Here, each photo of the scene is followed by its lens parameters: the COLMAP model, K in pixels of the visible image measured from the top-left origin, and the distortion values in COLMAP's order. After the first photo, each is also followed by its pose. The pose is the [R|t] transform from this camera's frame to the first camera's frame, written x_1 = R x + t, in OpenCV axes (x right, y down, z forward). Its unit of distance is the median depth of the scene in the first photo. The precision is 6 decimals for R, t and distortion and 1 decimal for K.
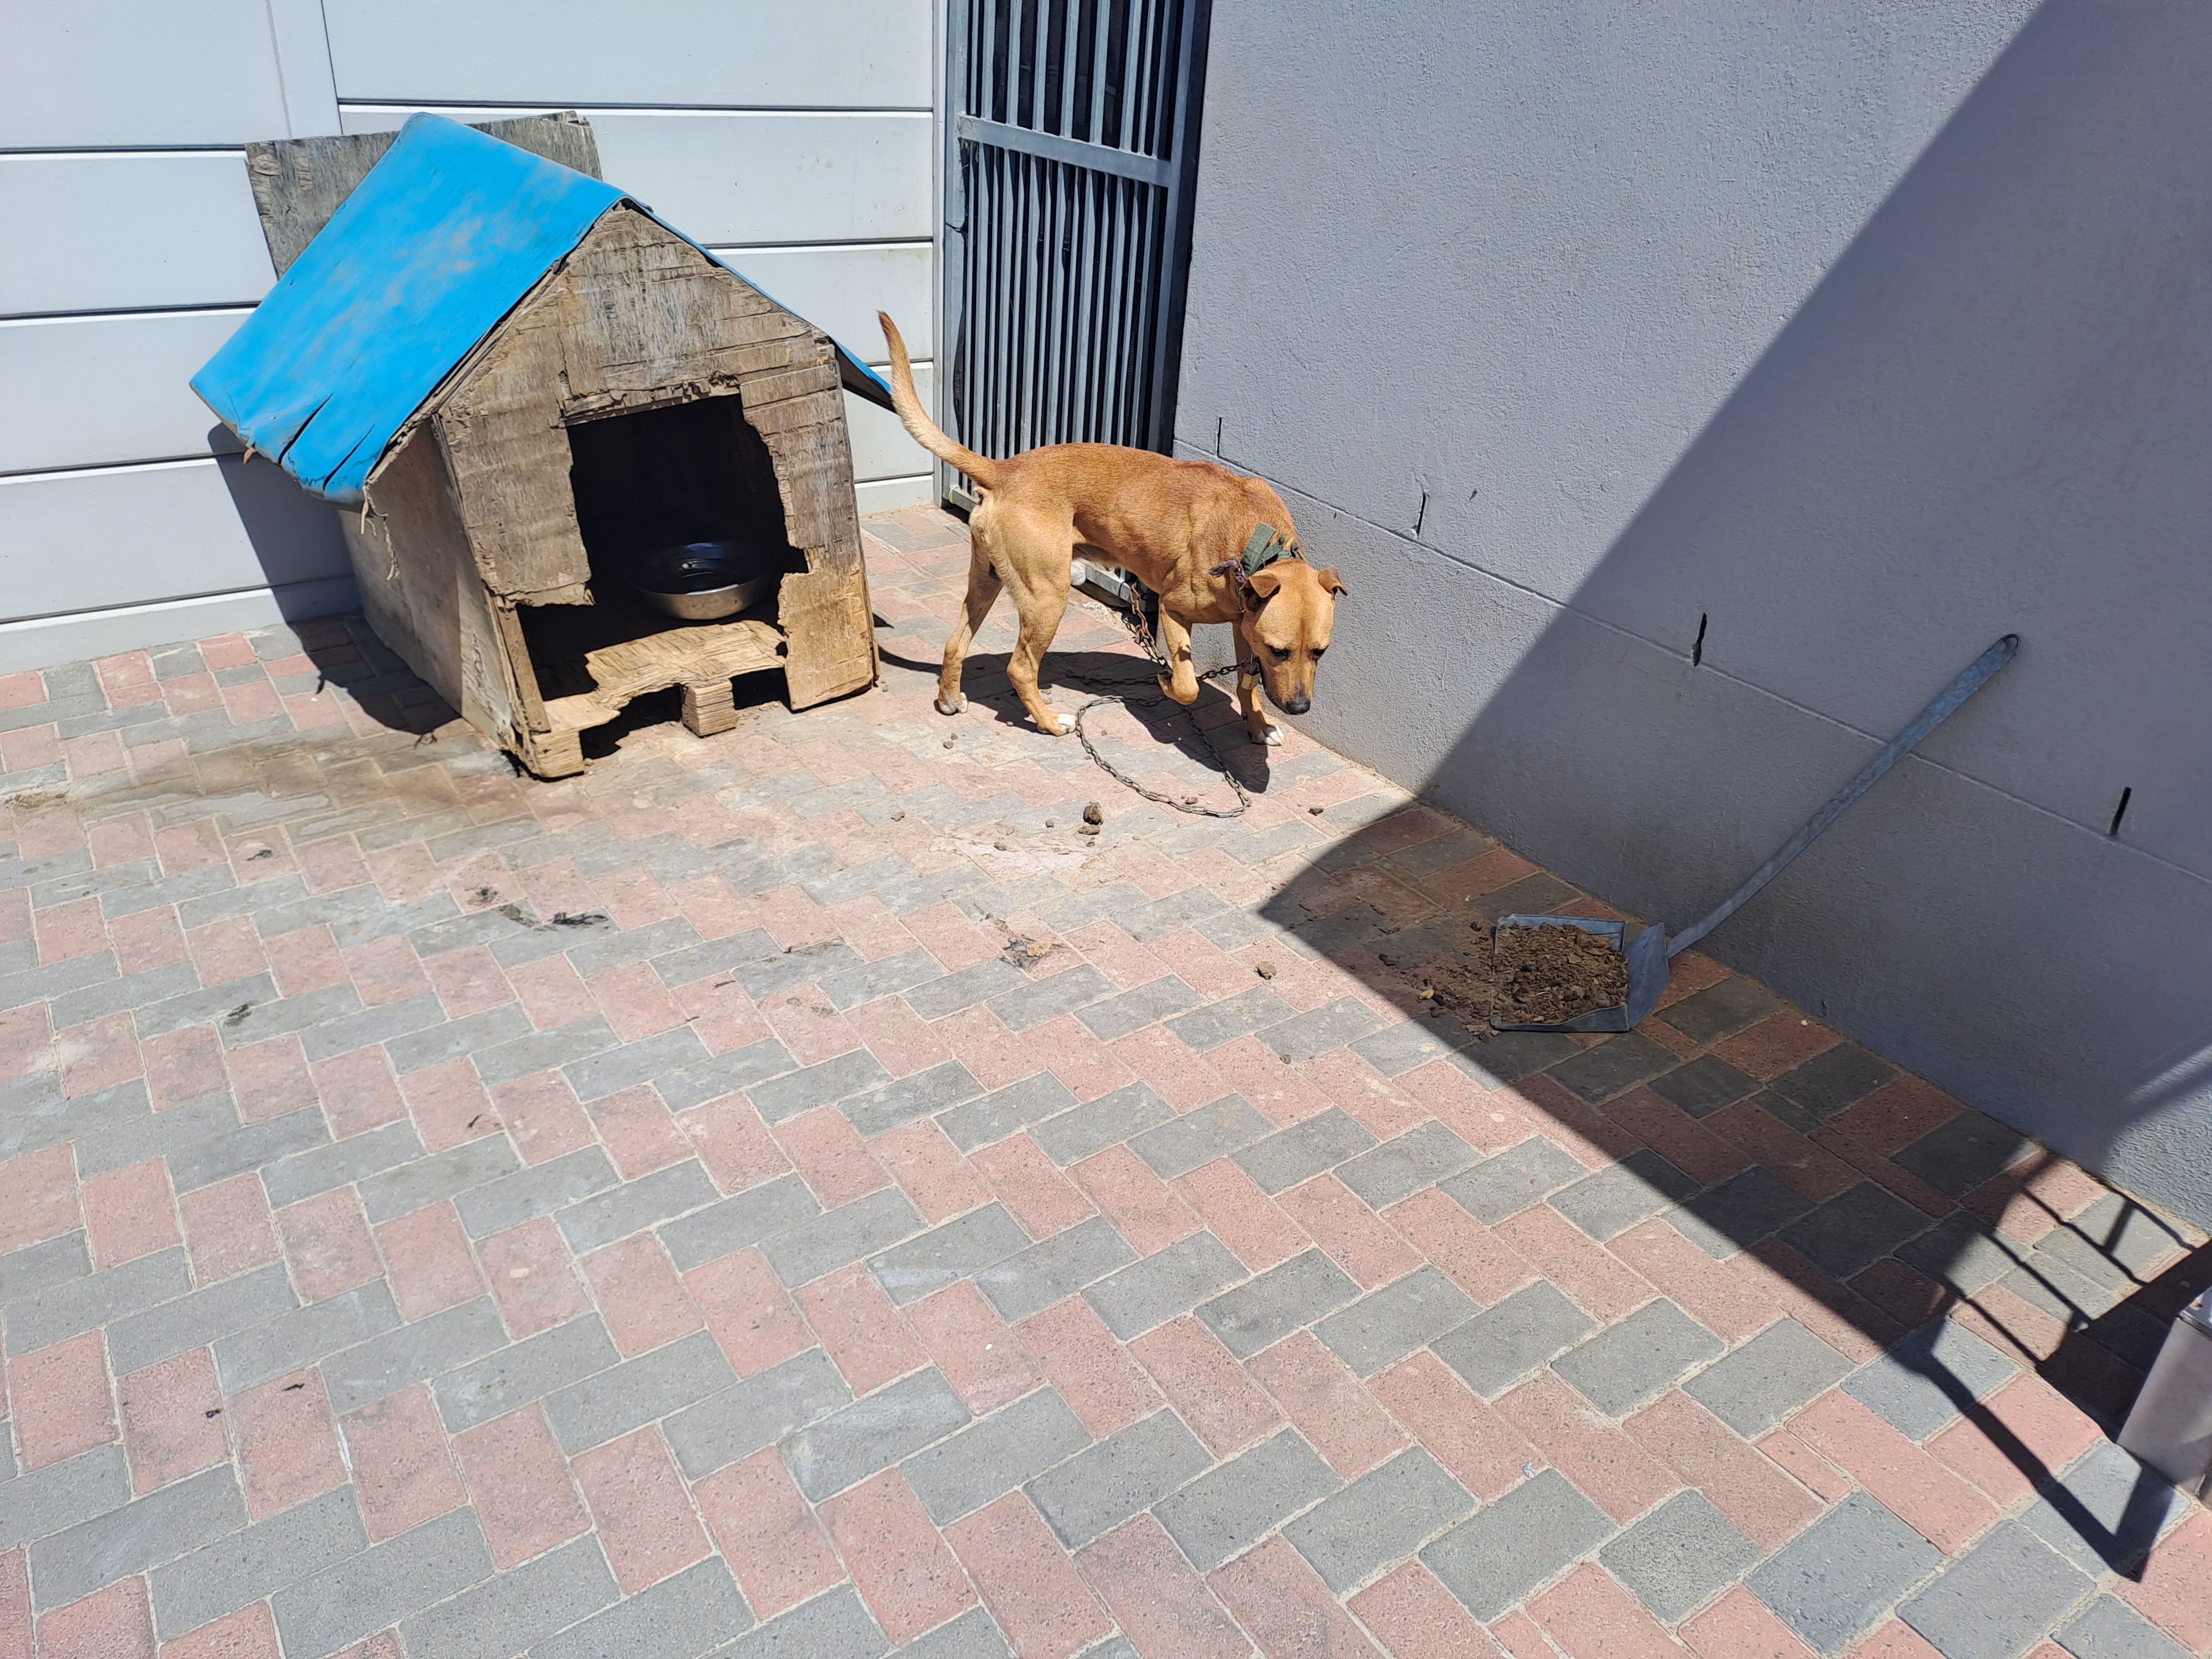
lens RADIAL K [[1619.1, 0, 1113.0], [0, 1619.1, 843.4], [0, 0, 1]] dist [0.058048, -0.057210]
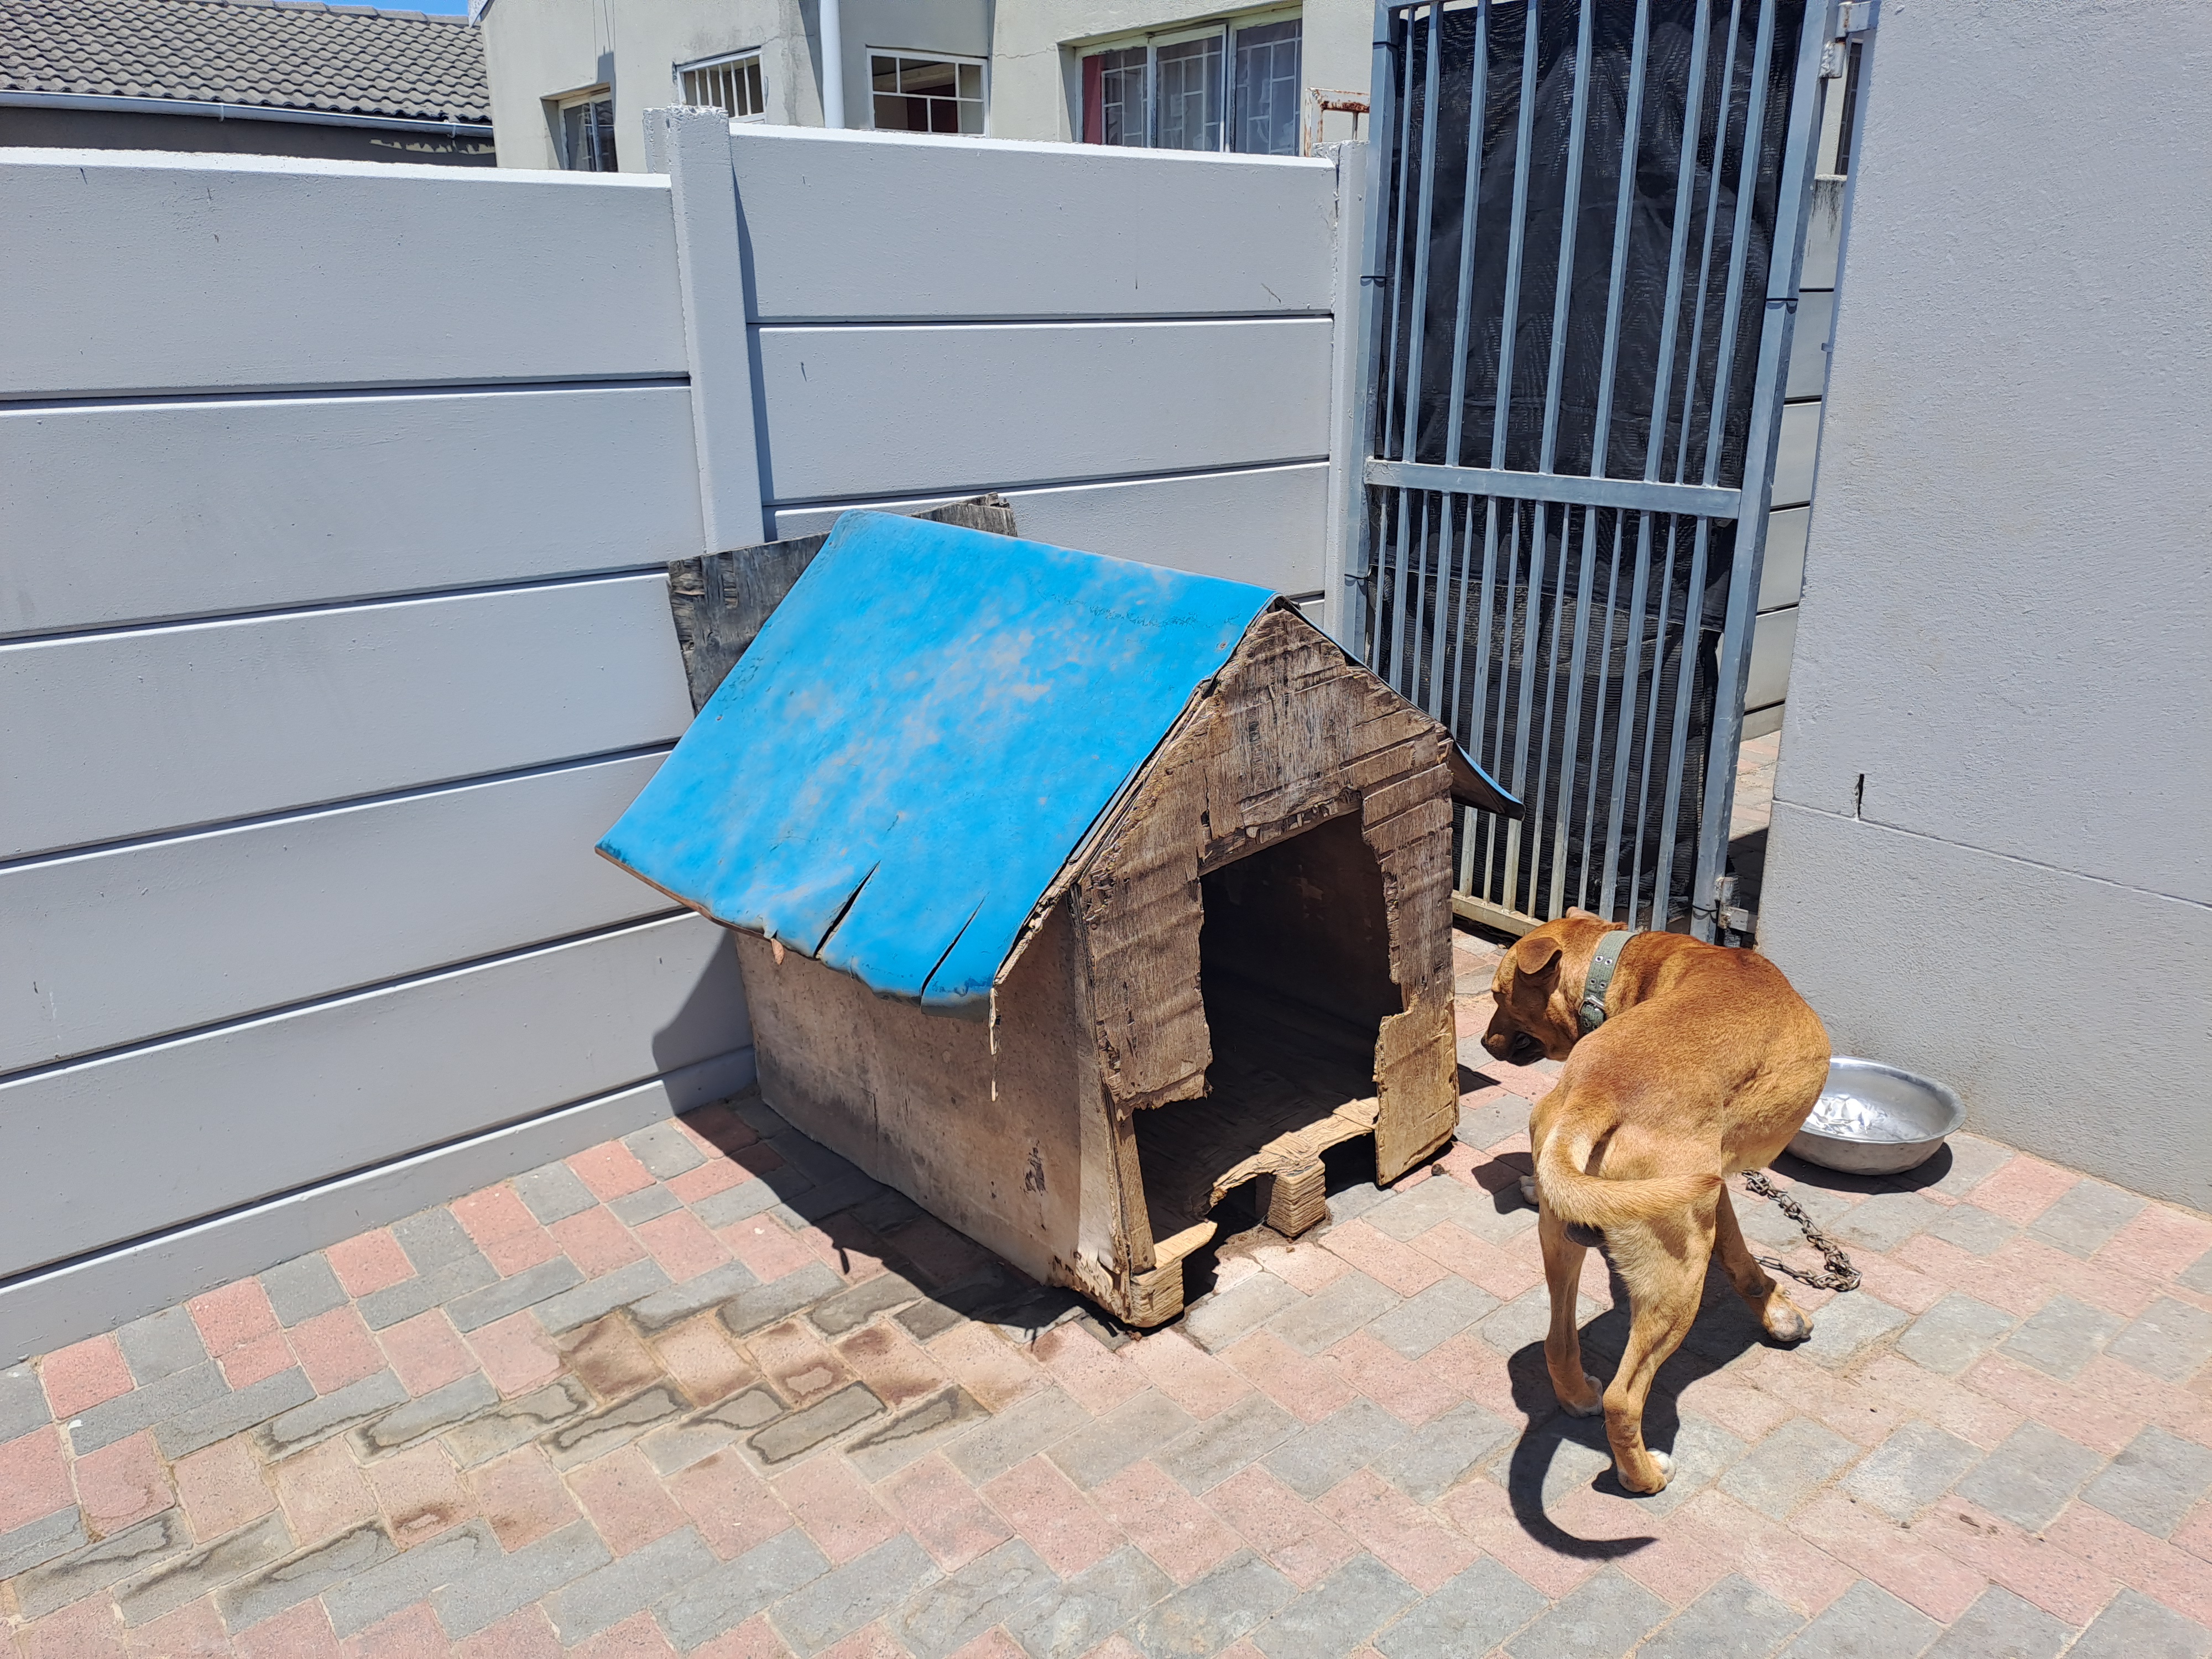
lens RADIAL K [[1619.1, 0, 1114.9], [0, 1619.1, 829.9], [0, 0, 1]] dist [0.058048, -0.057210]
pose [[0.994980, -0.088304, 0.047084, -0.418166], [0.095343, 0.979410, -0.177948, -0.147549], [-0.030401, 0.181543, 0.982913, 0.242794]]
